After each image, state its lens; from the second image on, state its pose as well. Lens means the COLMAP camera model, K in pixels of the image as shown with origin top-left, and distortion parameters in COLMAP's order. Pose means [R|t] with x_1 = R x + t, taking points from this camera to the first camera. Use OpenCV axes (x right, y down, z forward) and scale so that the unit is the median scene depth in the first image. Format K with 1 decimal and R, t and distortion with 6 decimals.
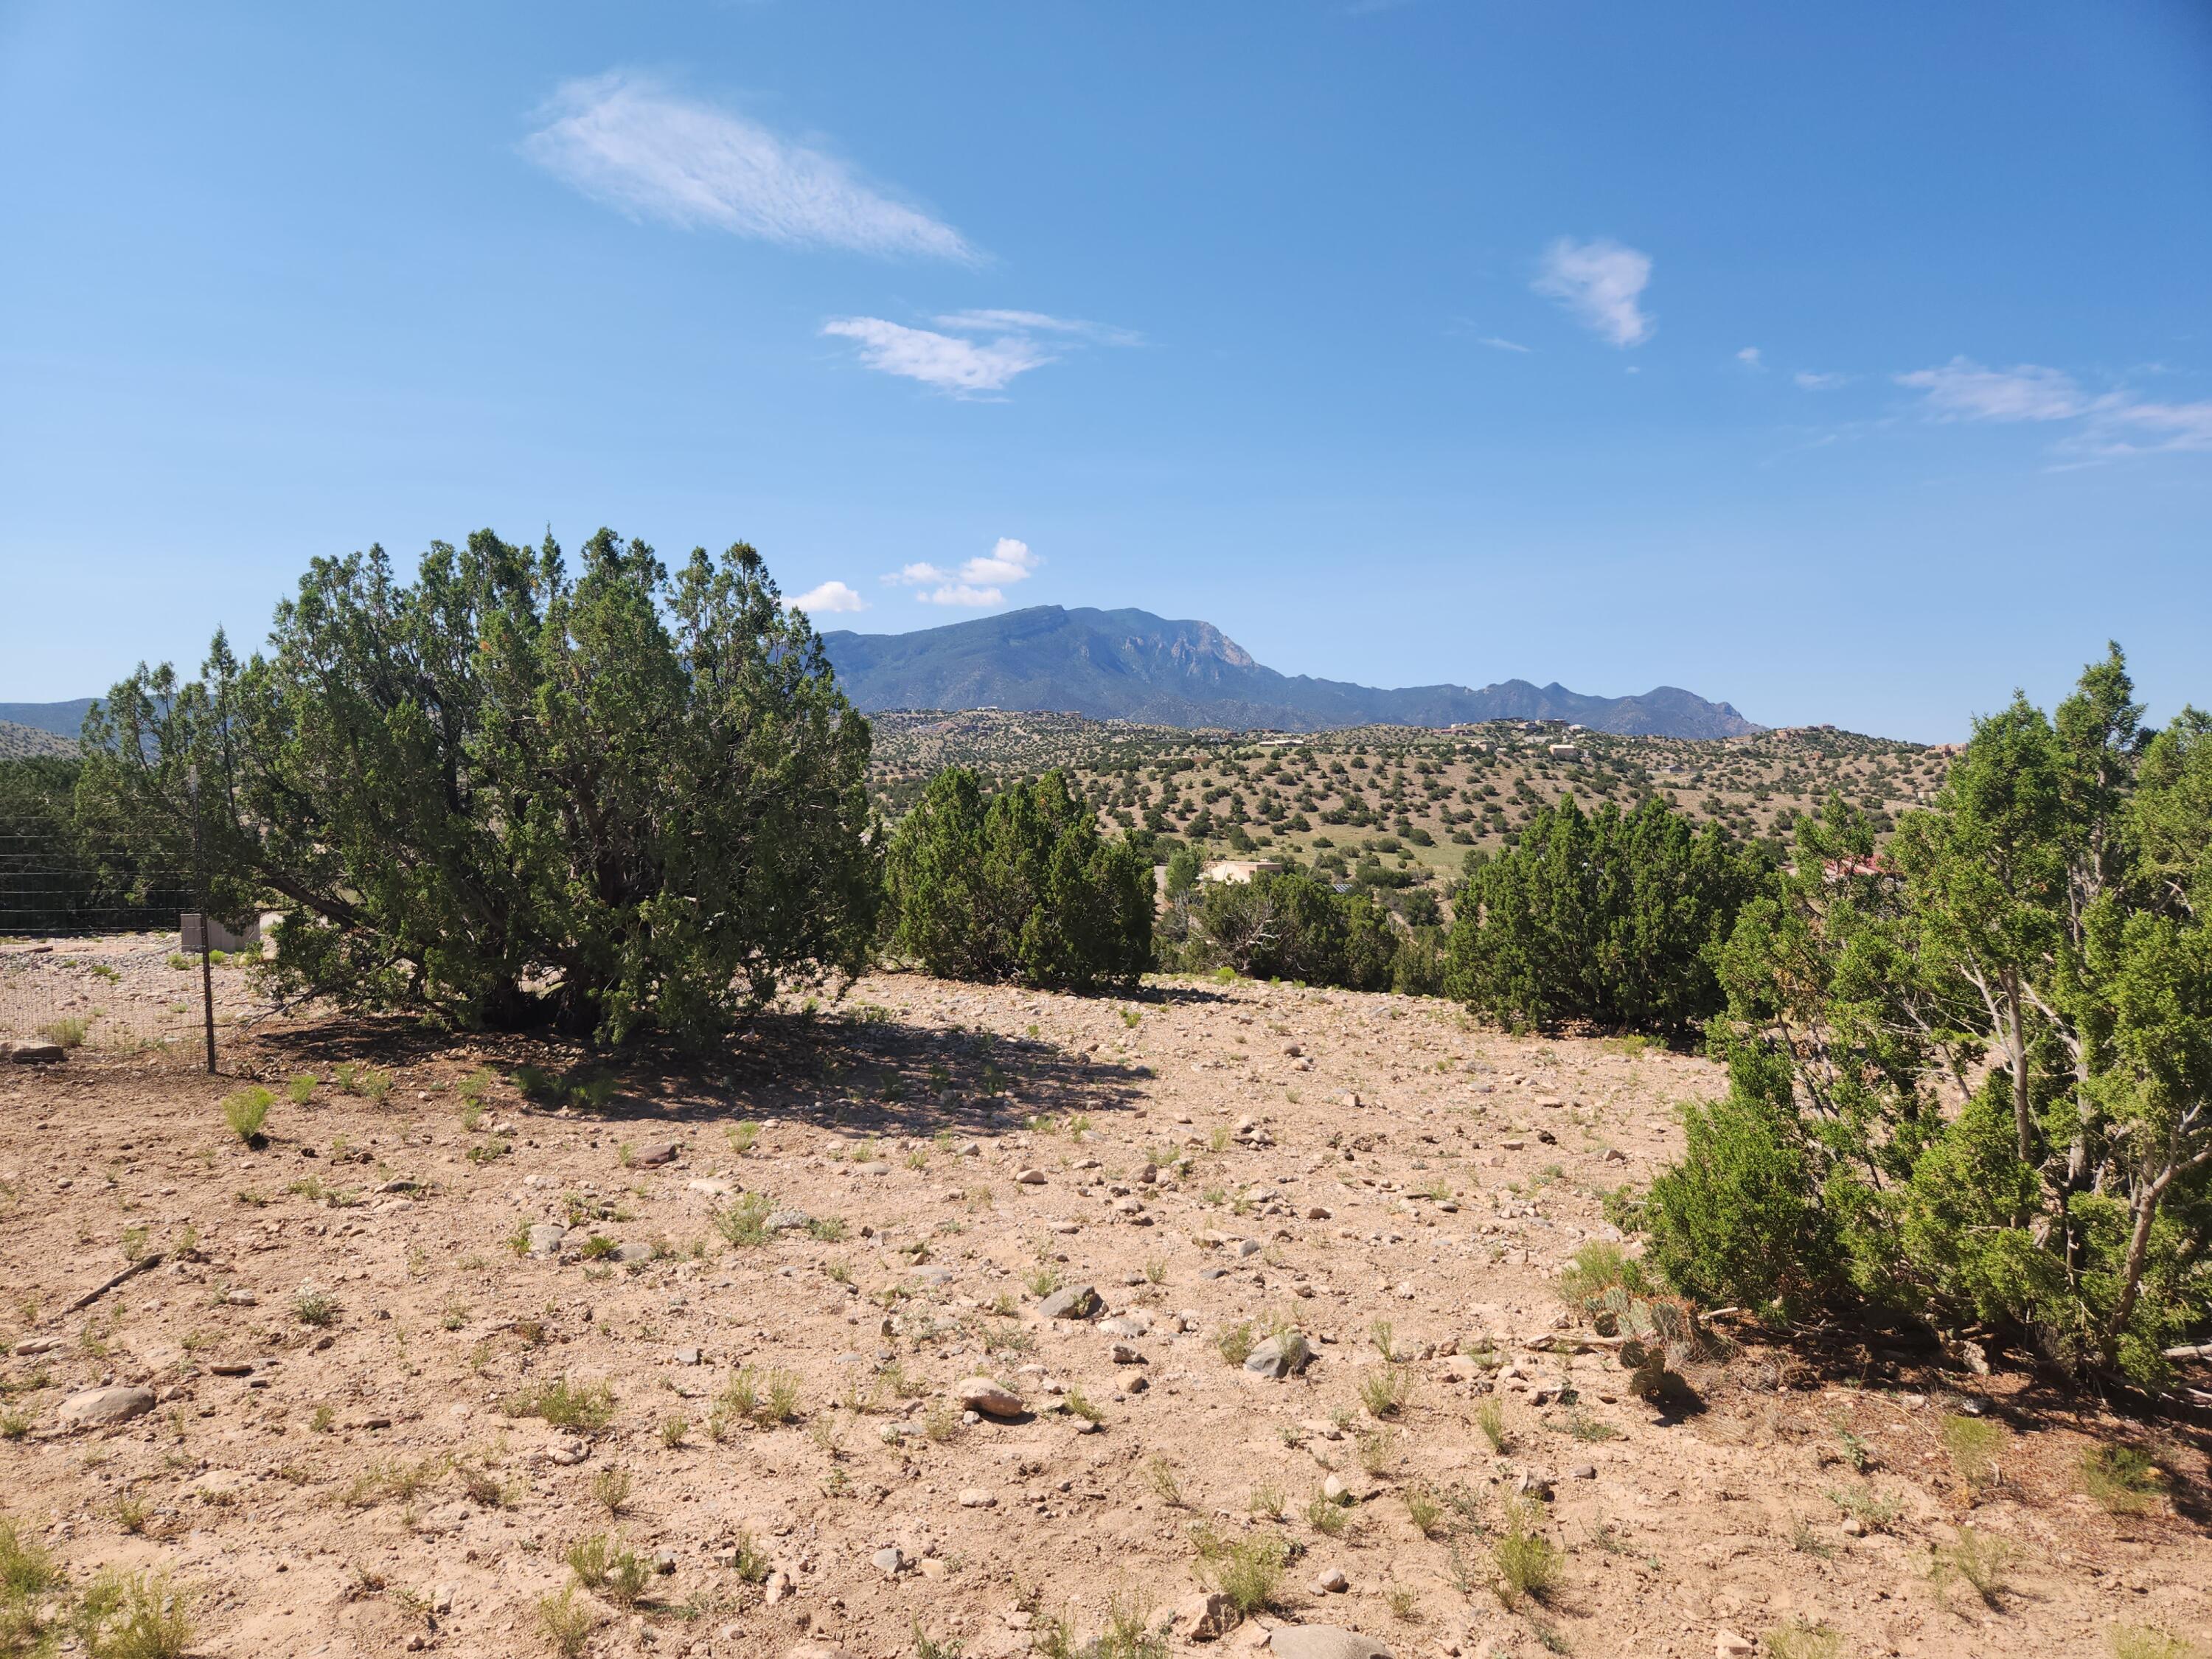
lens RADIAL K [[1491.1, 0, 1060.4], [0, 1491.1, 884.3], [0, 0, 1]] dist [0.062897, -0.057590]
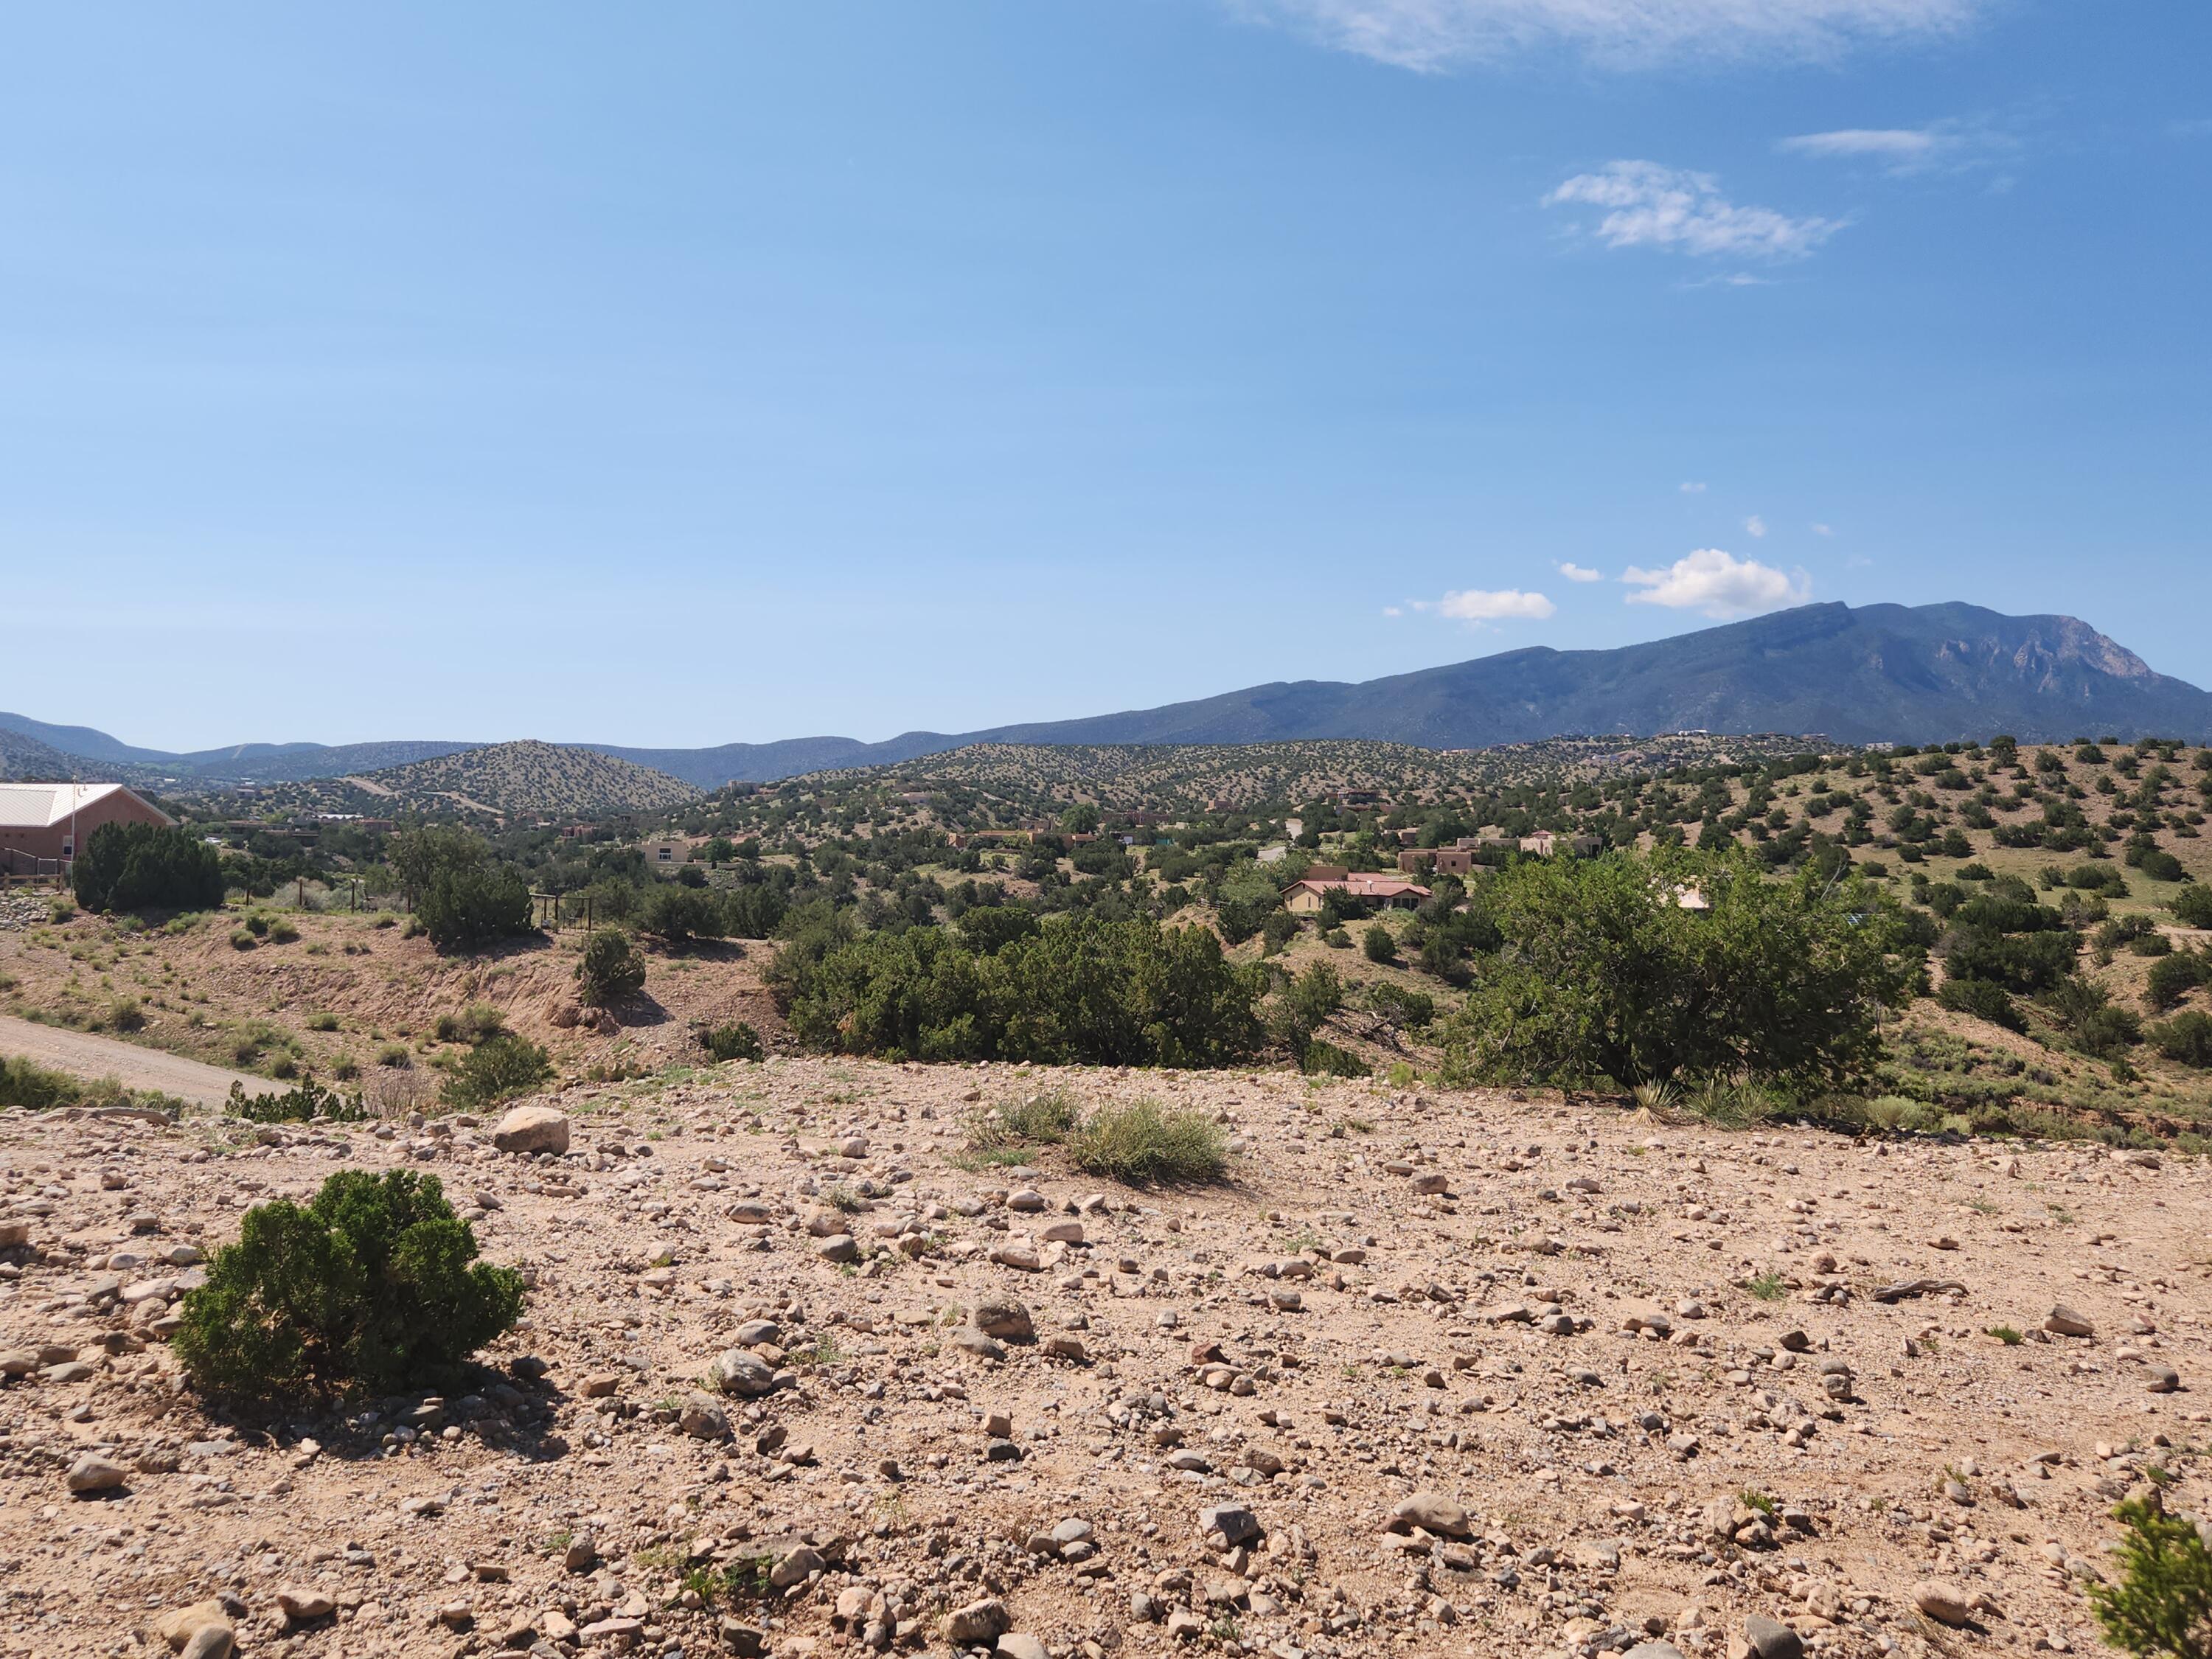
lens RADIAL K [[1820.9, 0, 1081.1], [0, 1820.9, 843.8], [0, 0, 1]] dist [0.078284, -0.074669]
pose [[0.916717, 0.009582, -0.399423, 0.125817], [-0.037151, 0.997425, -0.061338, 0.018530], [0.397807, 0.071069, 0.914712, 0.138512]]
